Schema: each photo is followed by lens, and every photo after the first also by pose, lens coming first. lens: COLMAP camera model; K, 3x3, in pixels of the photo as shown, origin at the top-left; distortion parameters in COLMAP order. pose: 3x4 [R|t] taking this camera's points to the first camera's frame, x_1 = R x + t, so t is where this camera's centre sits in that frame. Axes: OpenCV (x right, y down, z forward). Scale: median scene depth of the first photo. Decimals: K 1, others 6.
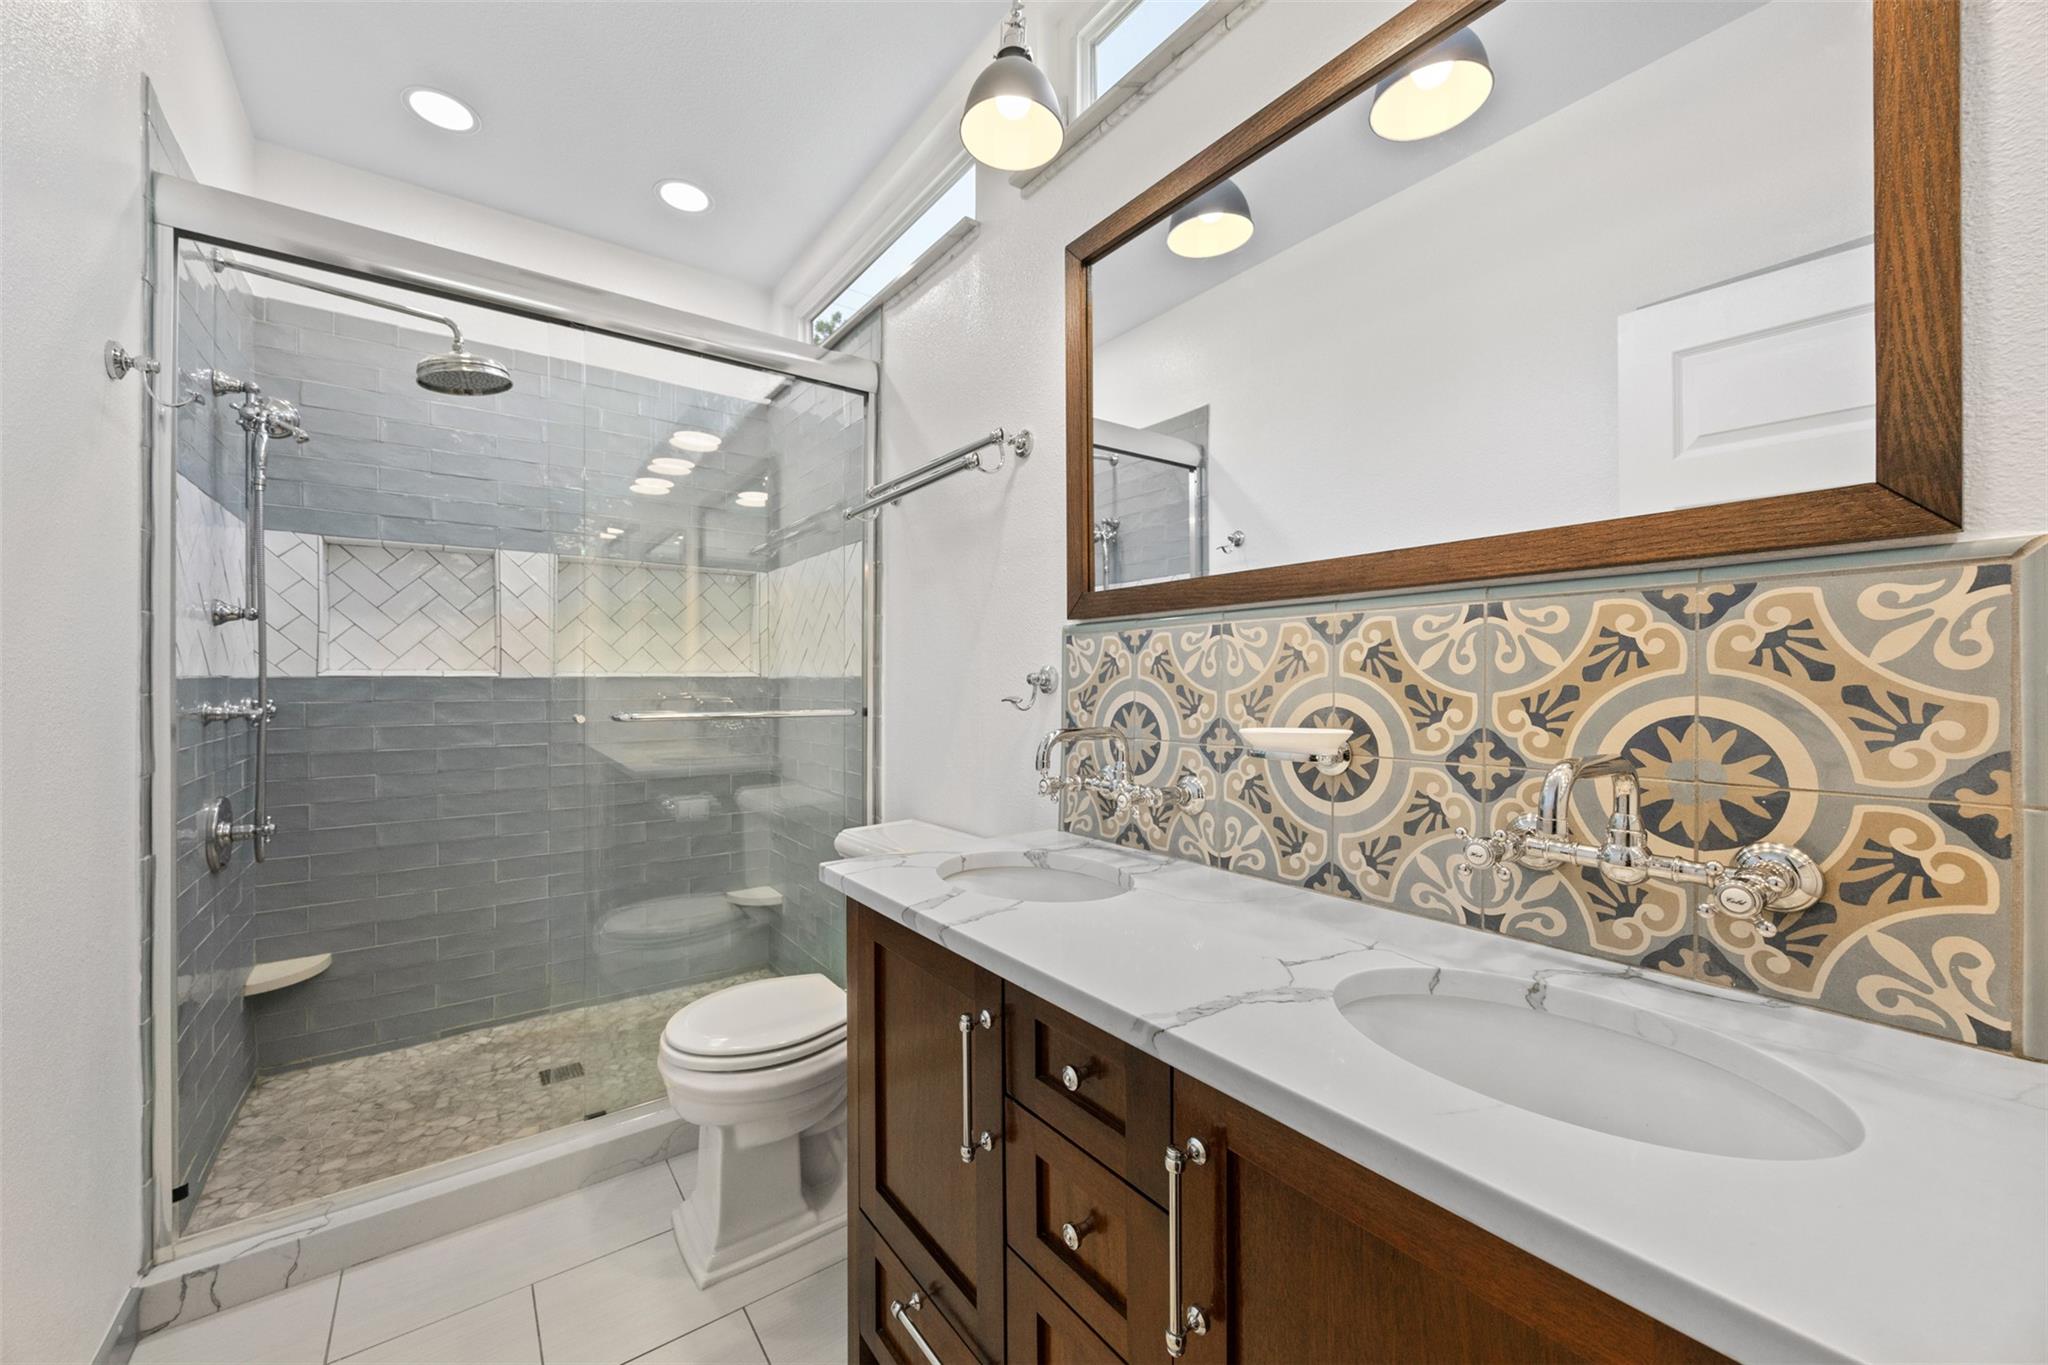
lens RADIAL K [[783.1, 0, 1023.4], [0, 783.1, 667.0], [0, 0, 1]] dist [-0.002394, 0.000245]
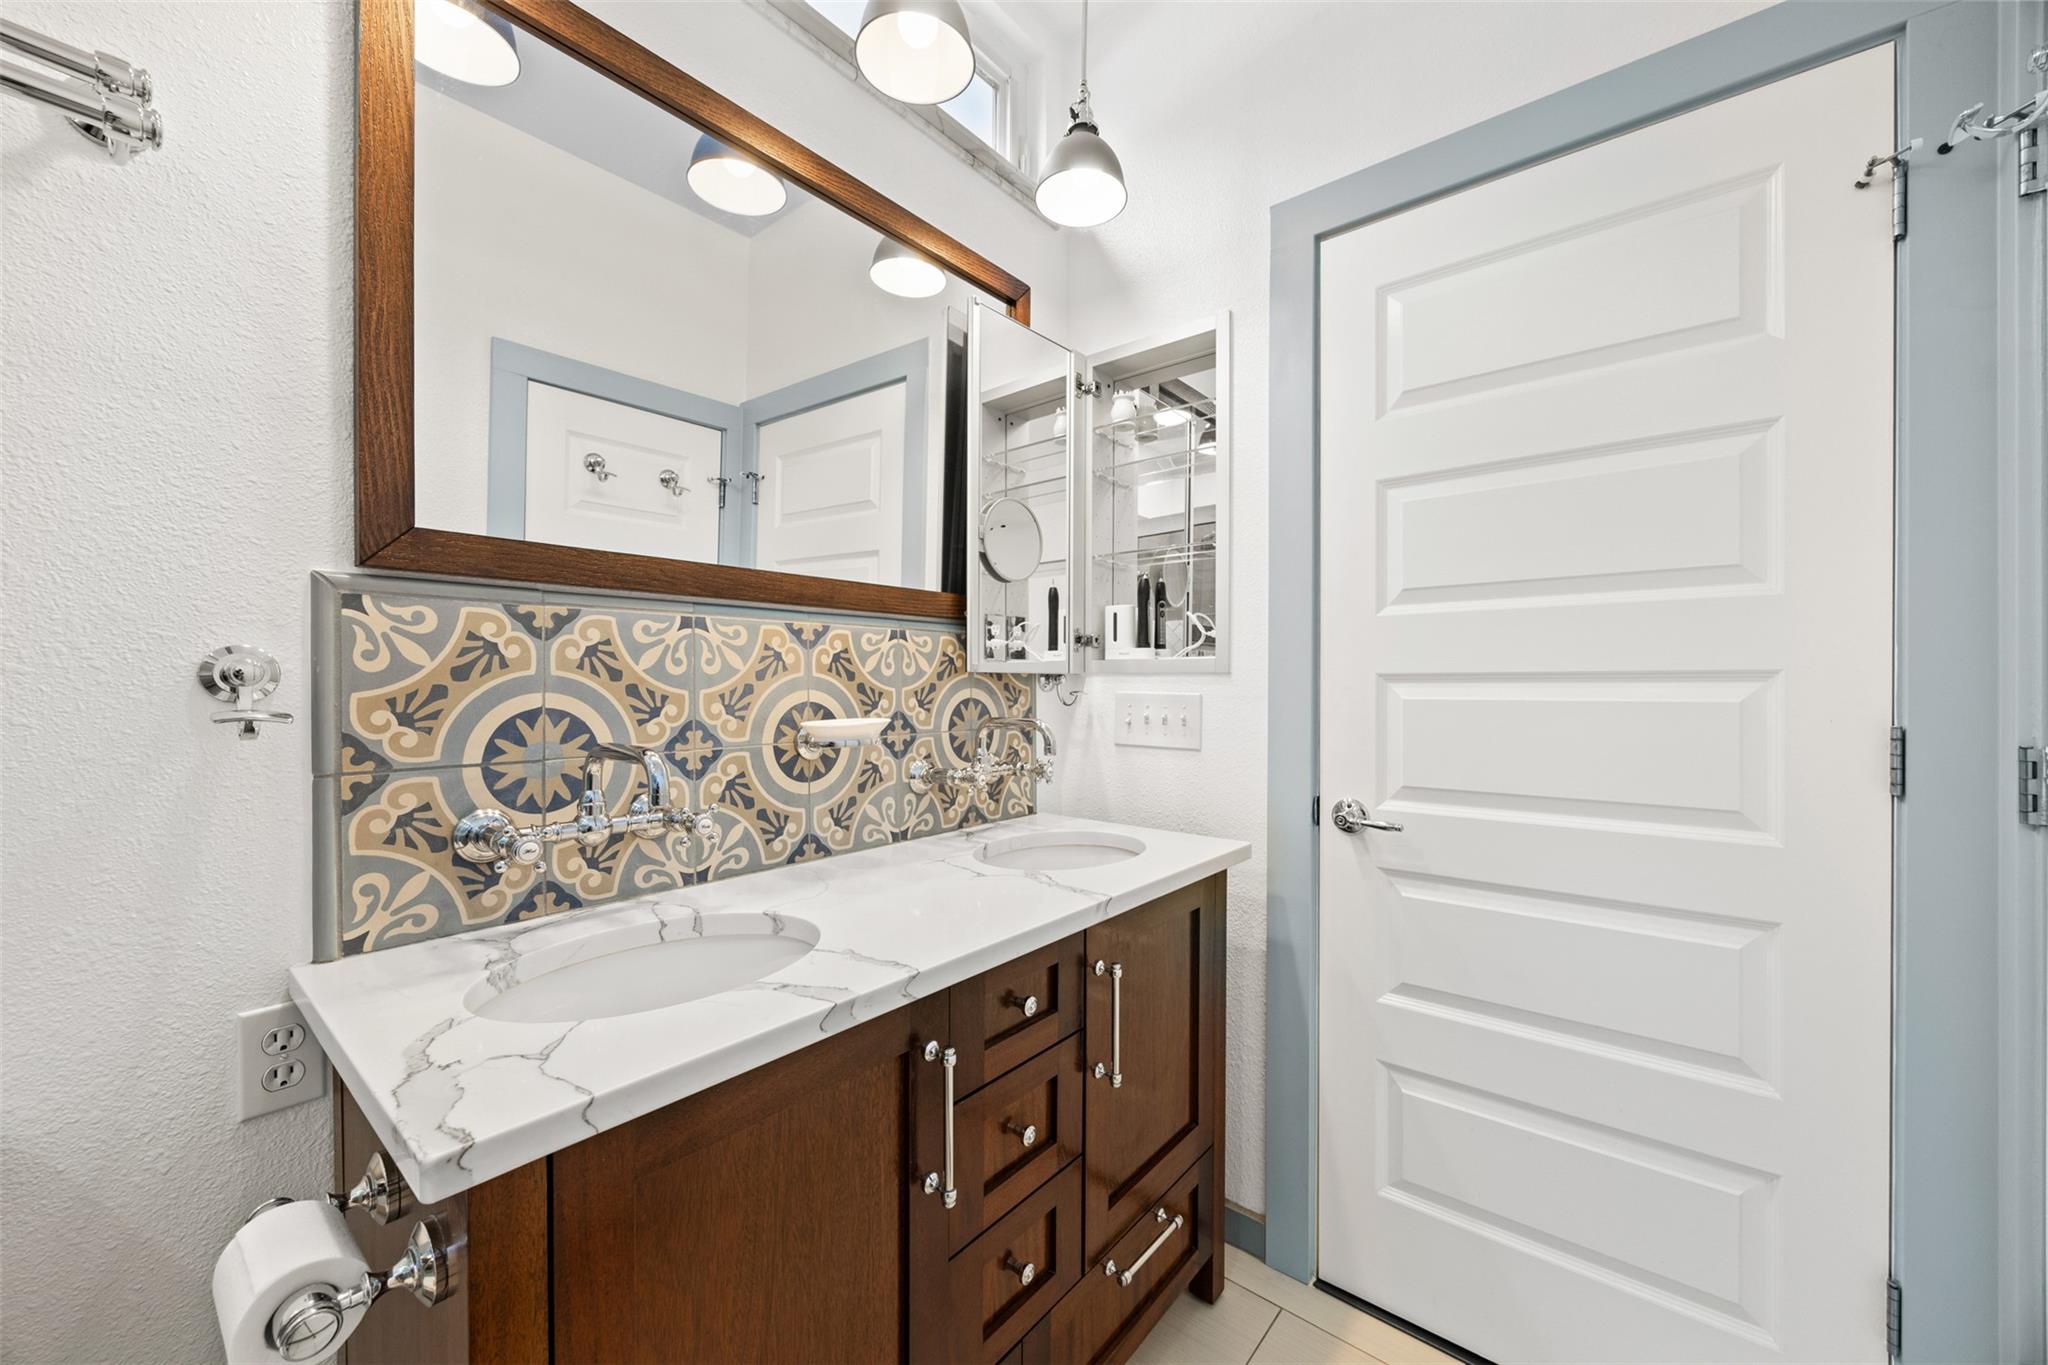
lens RADIAL K [[793.1, 0, 877.4], [0, 793.1, 684.2], [0, 0, 1]] dist [-0.000705, 0.000059]
pose [[-0.144559, -0.001431, 0.989495, -0.698039], [-0.019780, 0.999803, -0.001443, 0.021098], [-0.989298, -0.019781, -0.144559, 0.933394]]
